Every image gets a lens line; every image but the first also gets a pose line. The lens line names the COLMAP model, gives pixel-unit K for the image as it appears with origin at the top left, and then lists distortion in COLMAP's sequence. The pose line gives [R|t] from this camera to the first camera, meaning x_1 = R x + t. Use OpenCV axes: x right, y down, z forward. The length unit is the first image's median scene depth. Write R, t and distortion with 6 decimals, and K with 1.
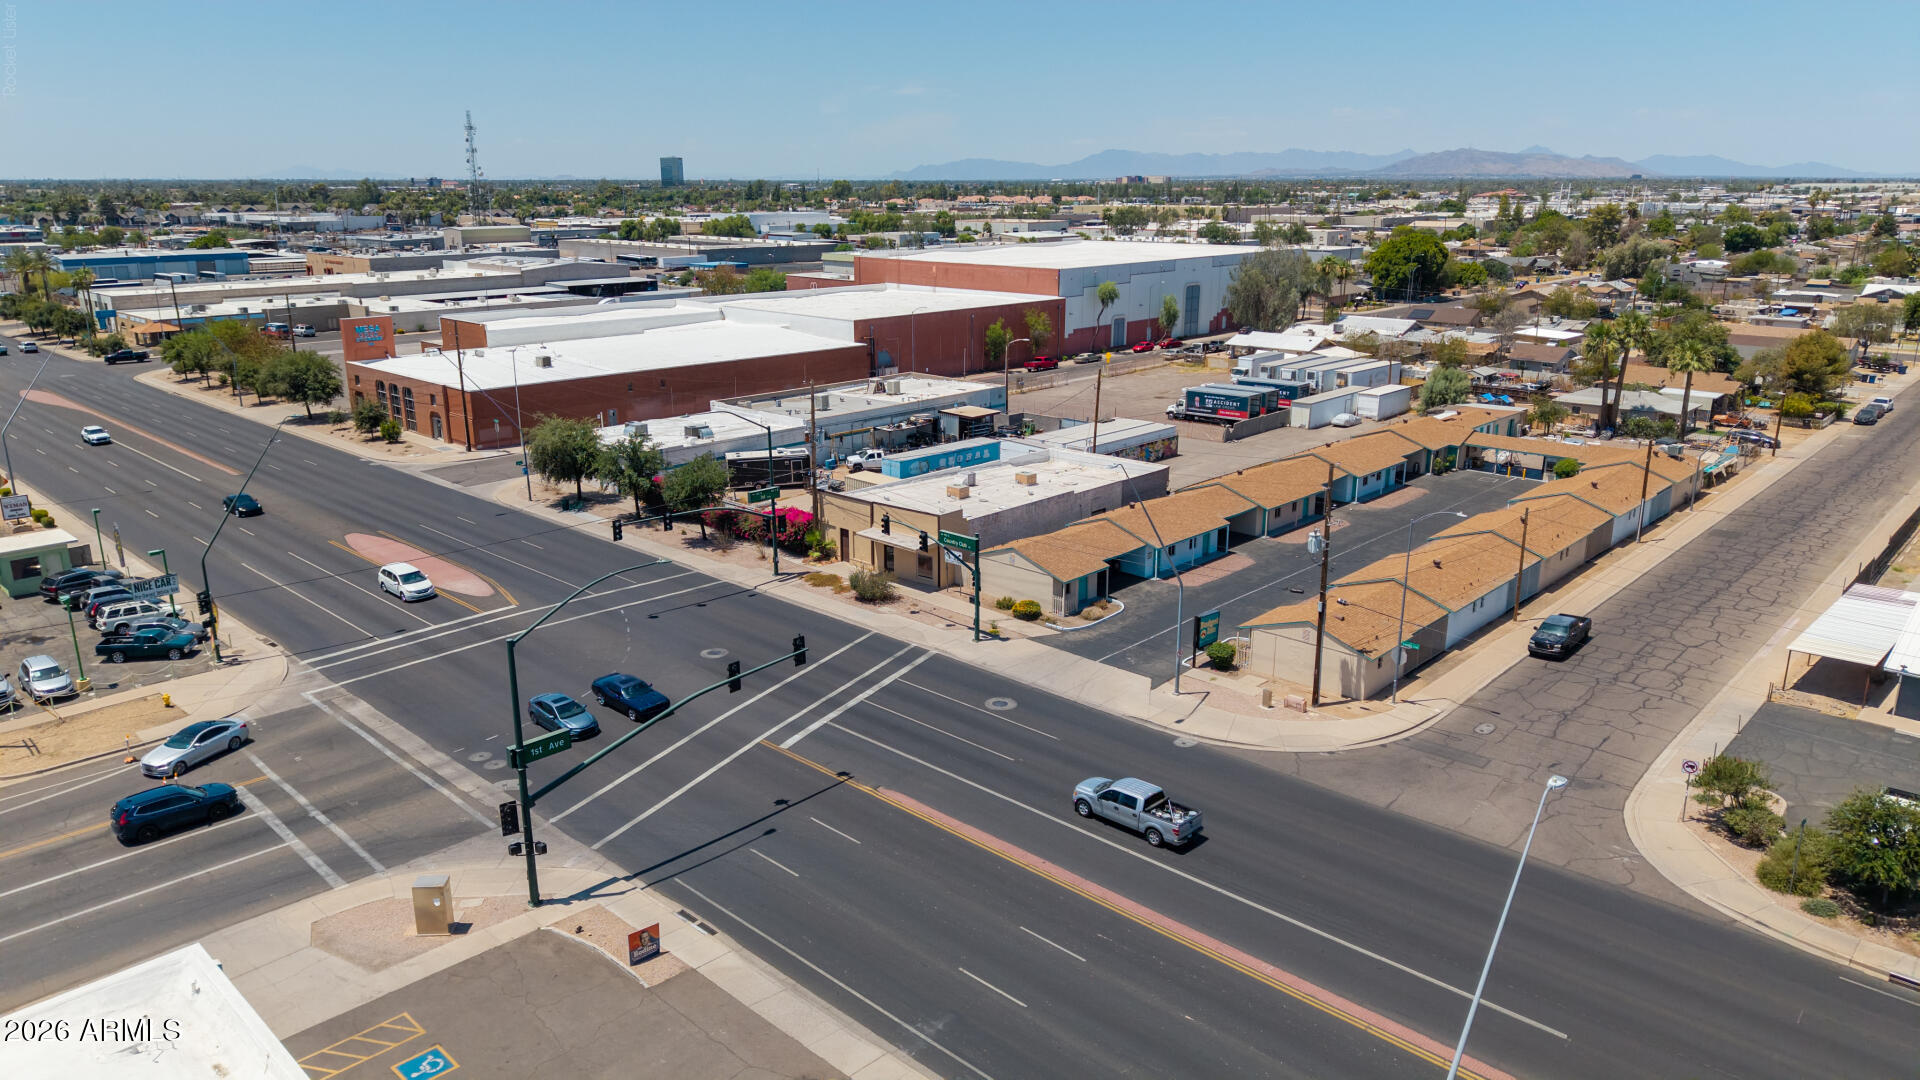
lens RADIAL K [[1277.9, 0, 960.0], [0, 1277.9, 540.0], [0, 0, 1]] dist [0.029013, -0.072375]
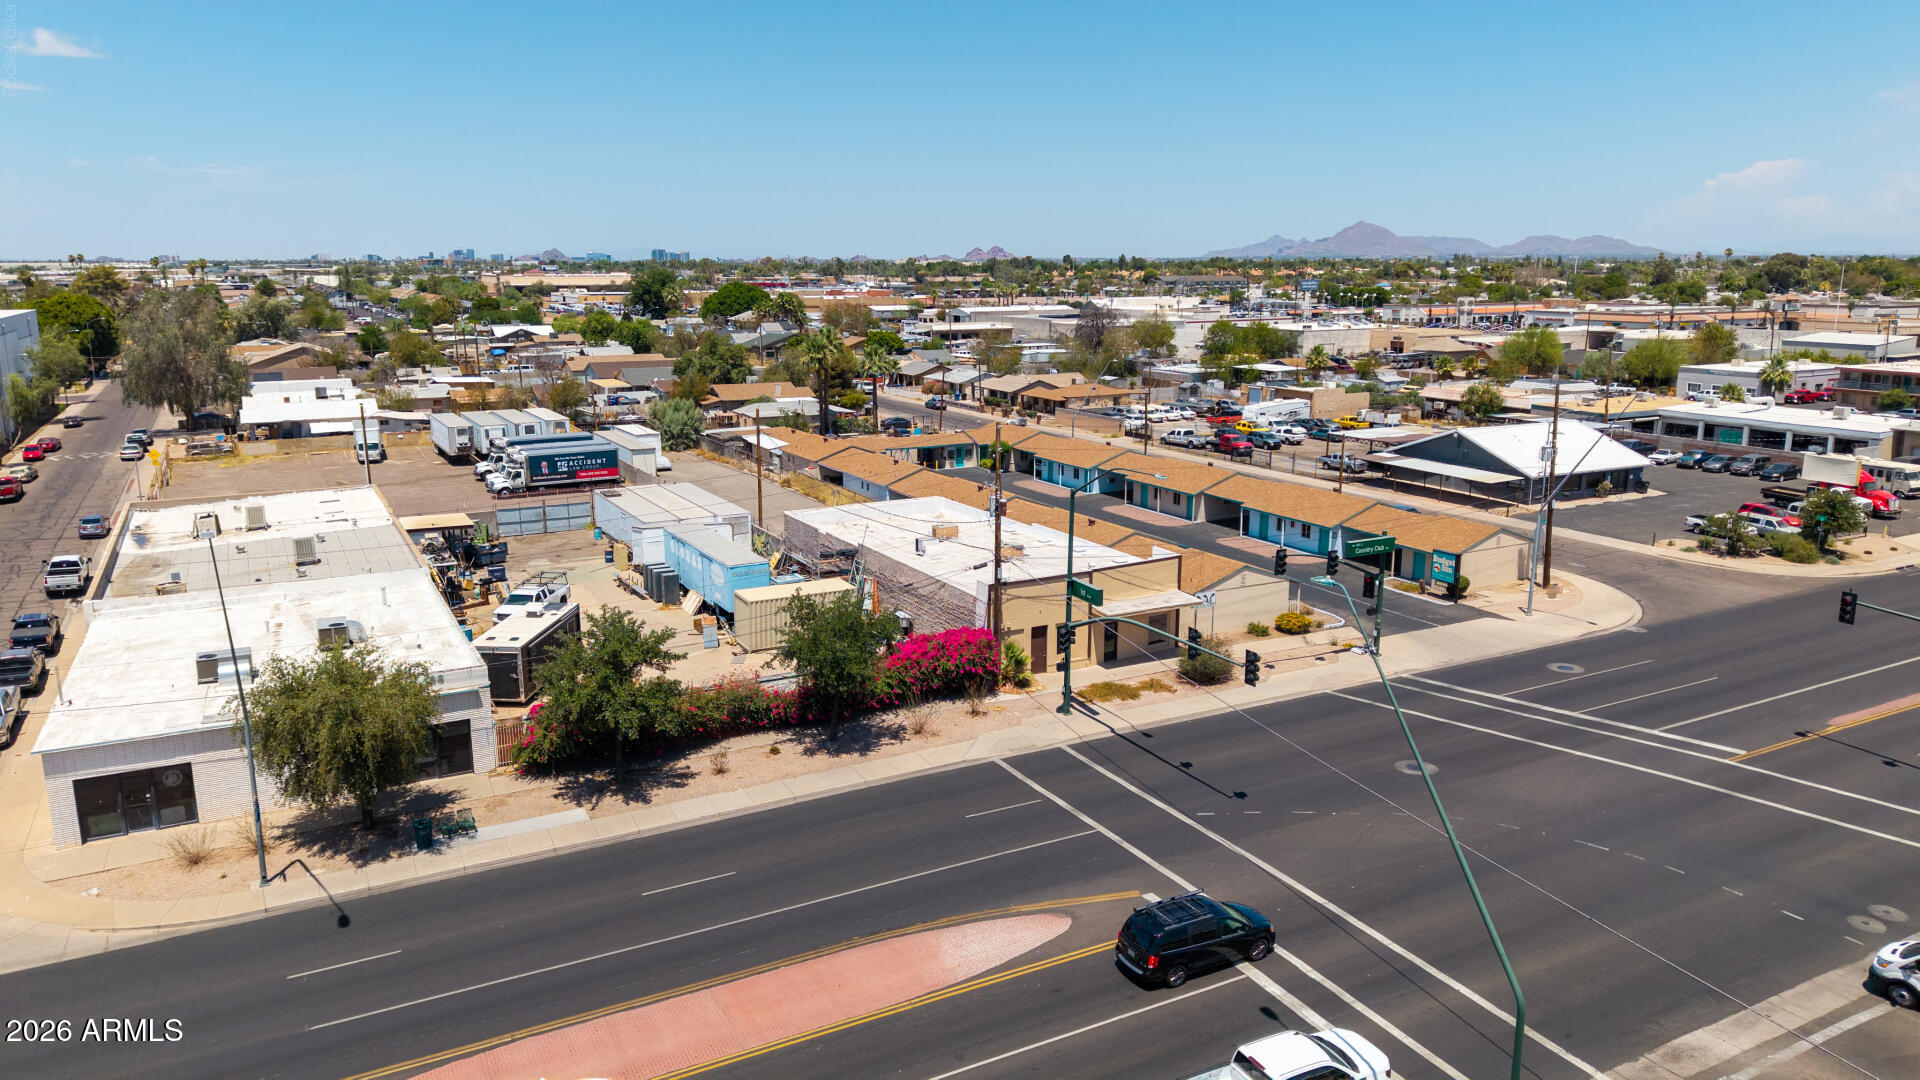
lens RADIAL K [[1272.3, 0, 960.0], [0, 1272.3, 540.0], [0, 0, 1]] dist [0.081115, -0.121429]
pose [[0.315508, -0.201682, 0.927243, -0.705954], [0.258349, 0.958498, 0.120573, -0.142780], [-0.913077, 0.201510, 0.354518, 0.742341]]
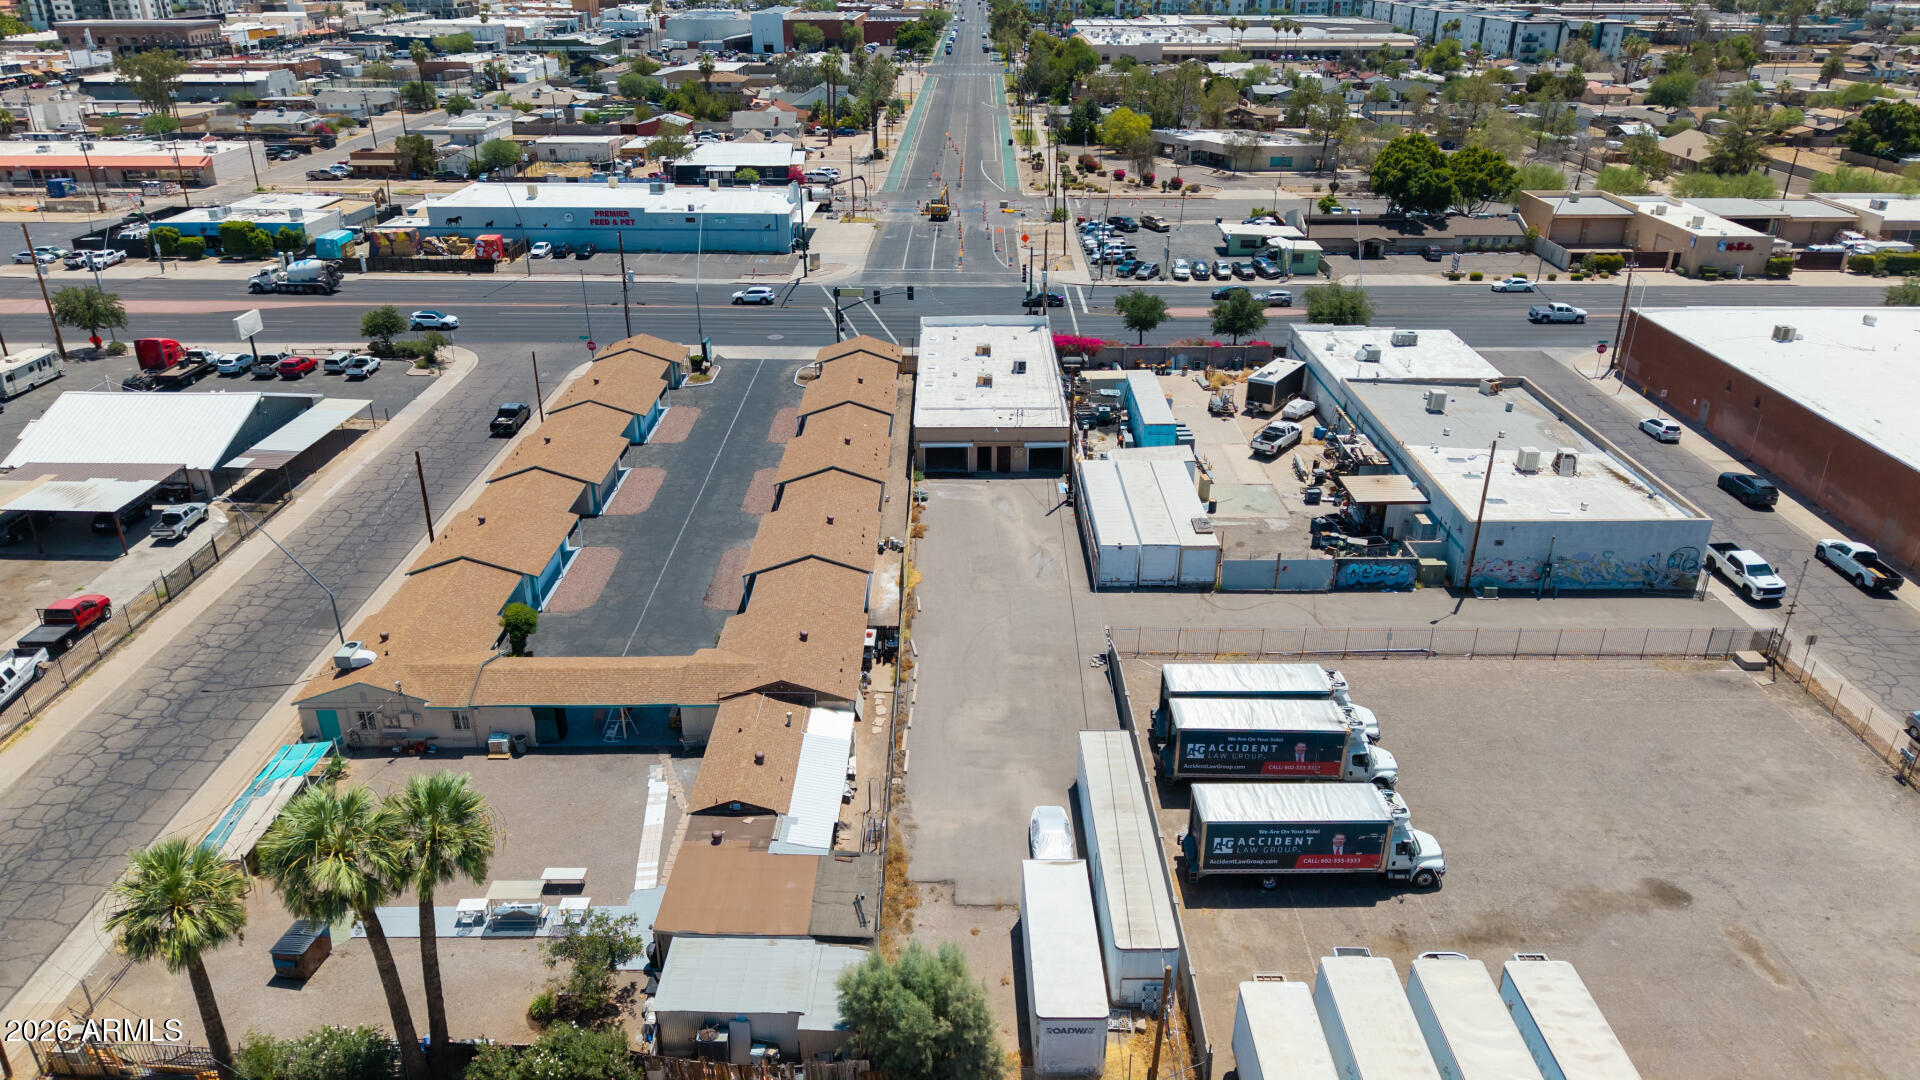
lens RADIAL K [[1282.3, 0, 960.0], [0, 1282.3, 540.0], [0, 0, 1]] dist [0.020815, -0.021939]
pose [[-0.724496, 0.290858, -0.624906, 0.817268], [-0.187018, 0.789650, 0.584360, -0.593267], [0.663423, 0.540235, -0.517703, 1.687745]]
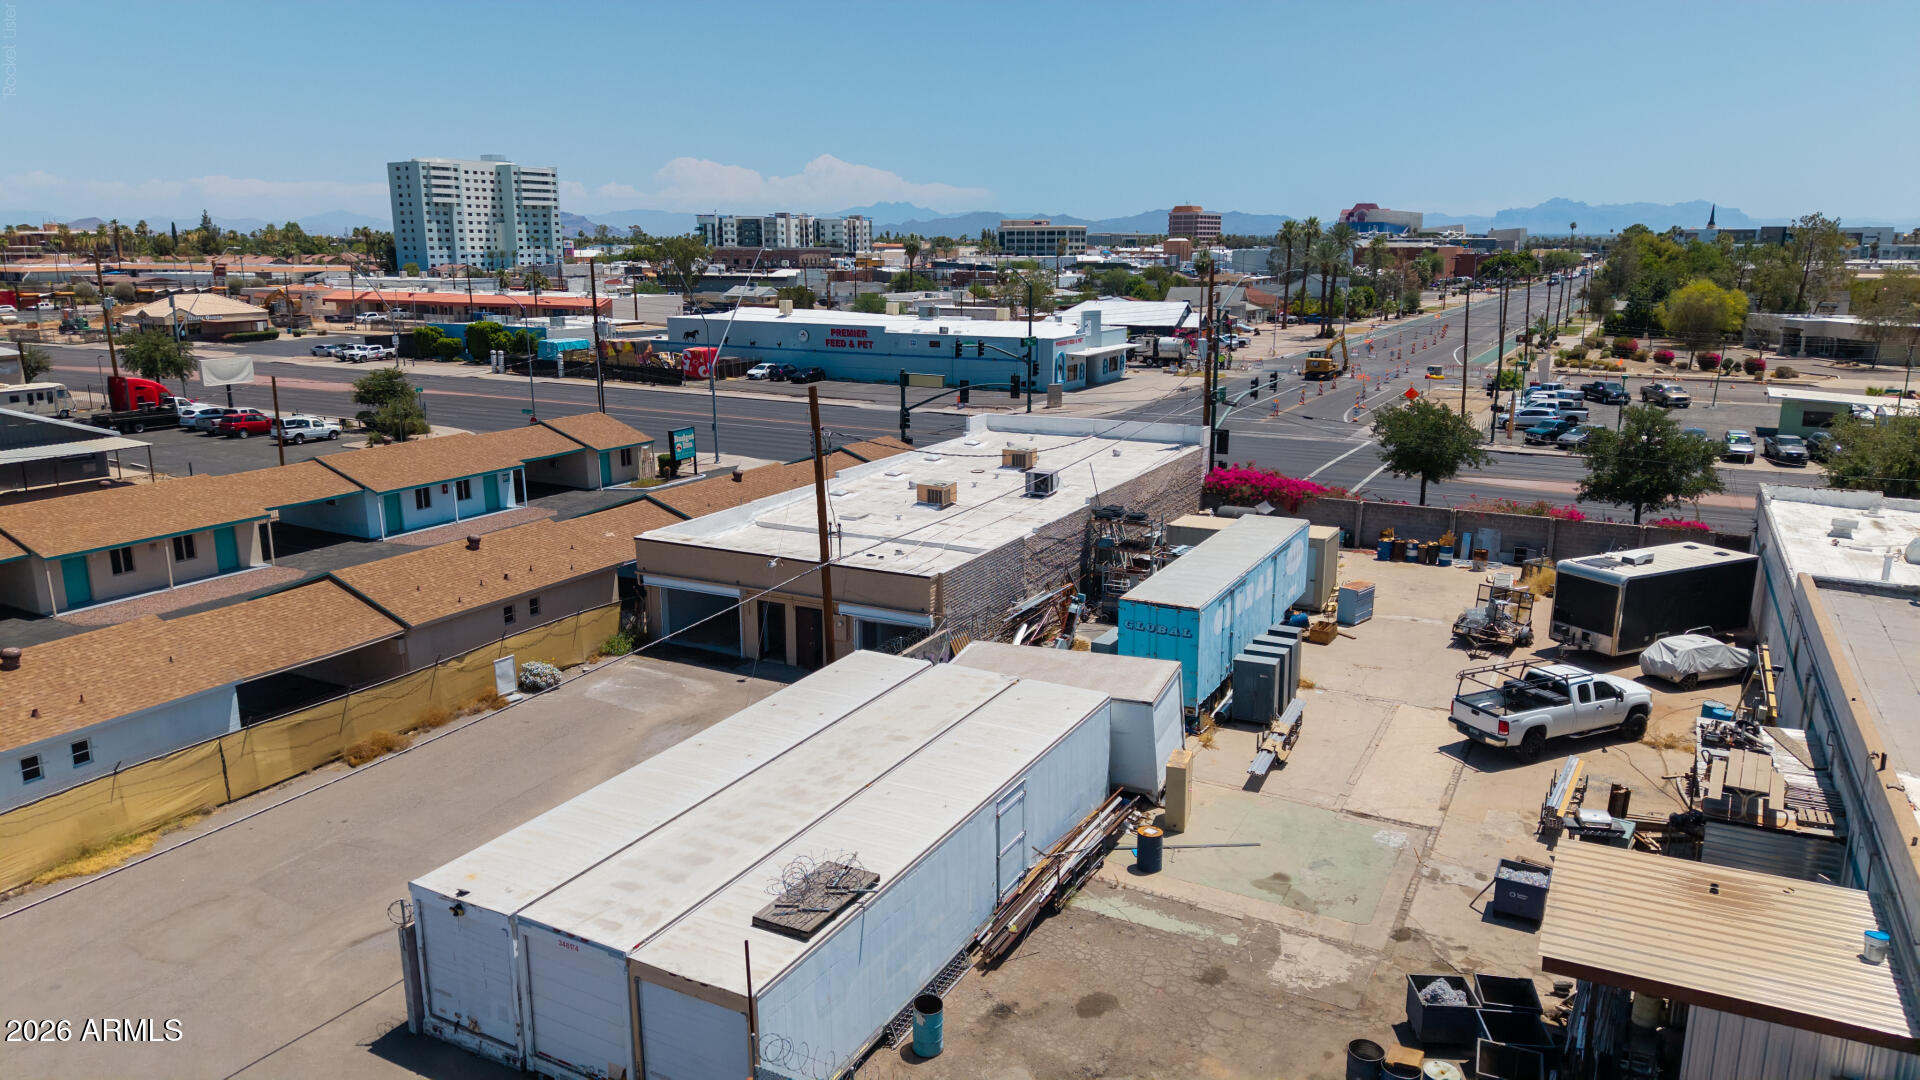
lens RADIAL K [[1272.3, 0, 960.0], [0, 1272.3, 540.0], [0, 0, 1]] dist [0.081115, -0.121429]
pose [[-0.964676, 0.061870, -0.256070, 0.185493], [-0.069375, 0.878057, 0.473501, -0.291070], [0.254139, 0.474540, -0.842749, 1.510804]]
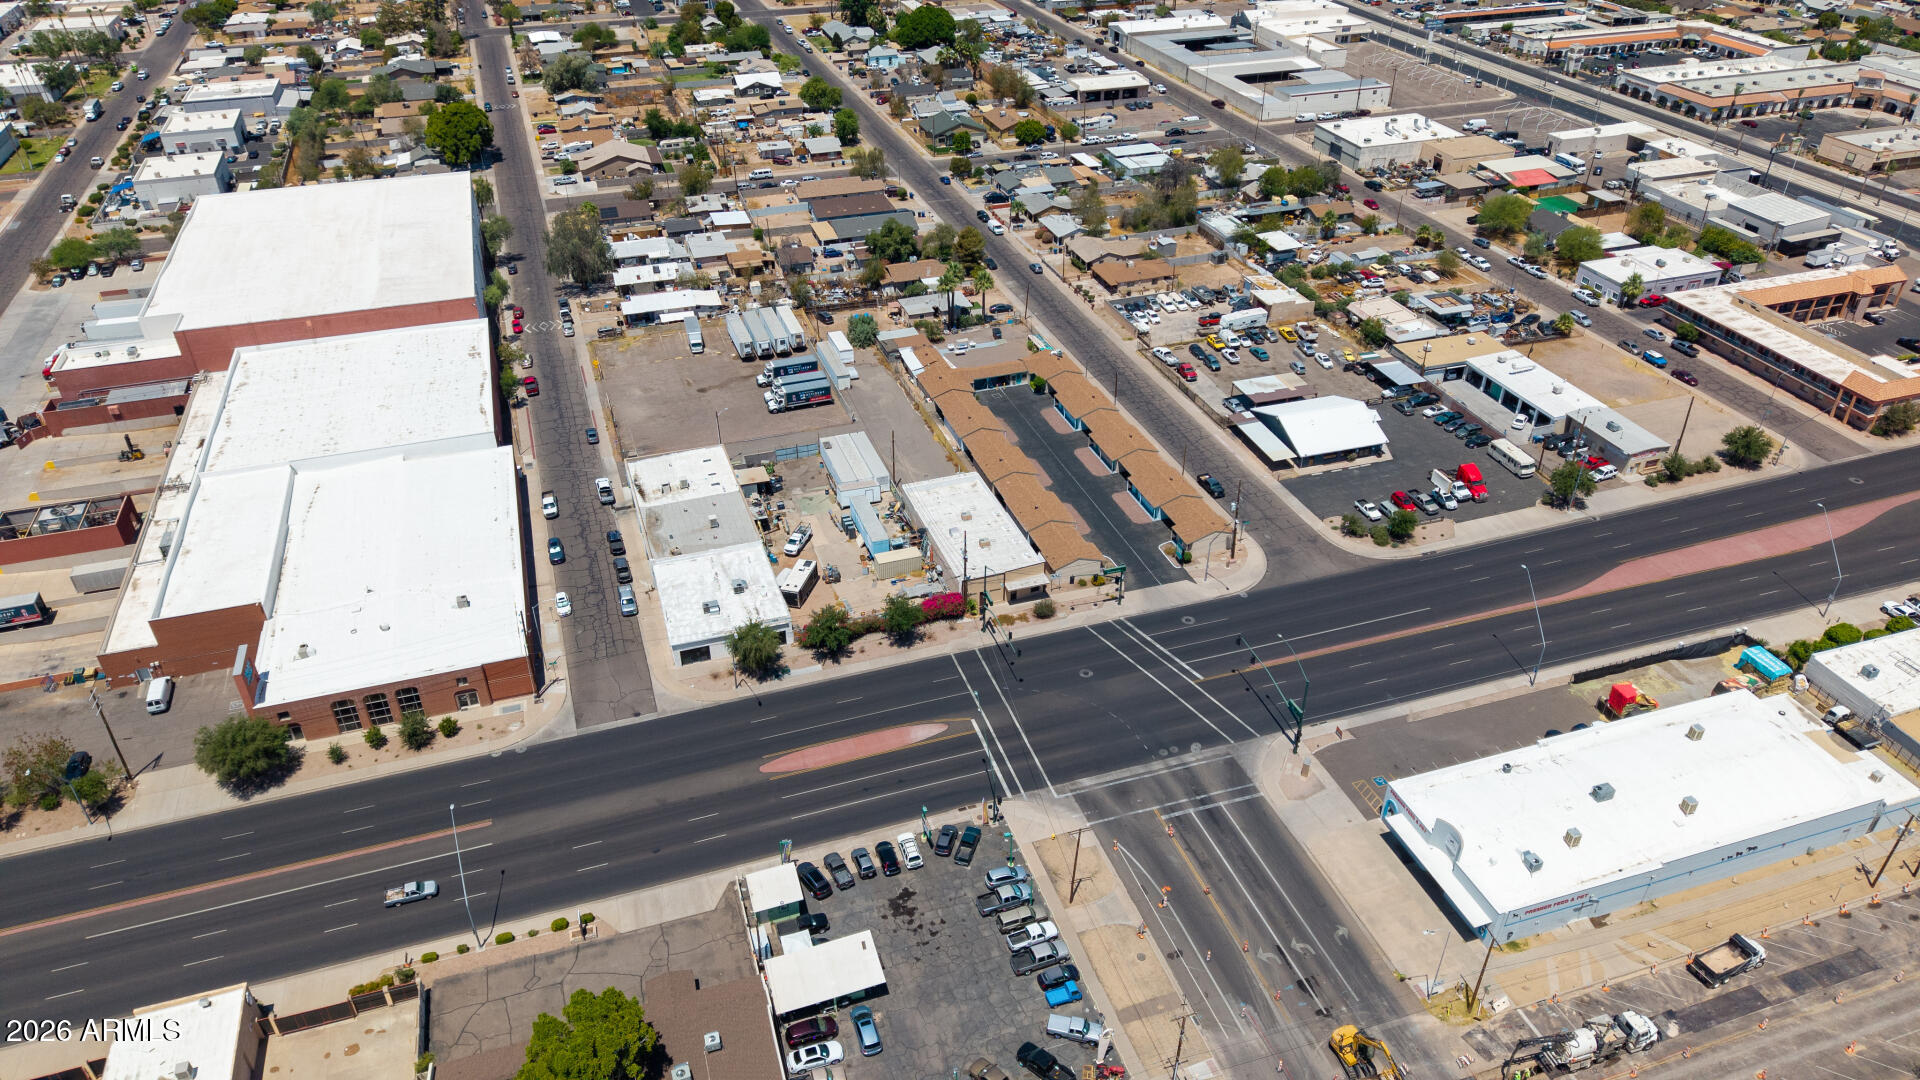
lens RADIAL K [[1272.3, 0, 960.0], [0, 1272.3, 540.0], [0, 0, 1]] dist [0.081115, -0.121429]
pose [[0.473026, -0.489783, 0.732365, -1.363234], [0.243965, 0.871554, 0.425294, -0.832086], [-0.846598, -0.022503, 0.531757, 0.036148]]
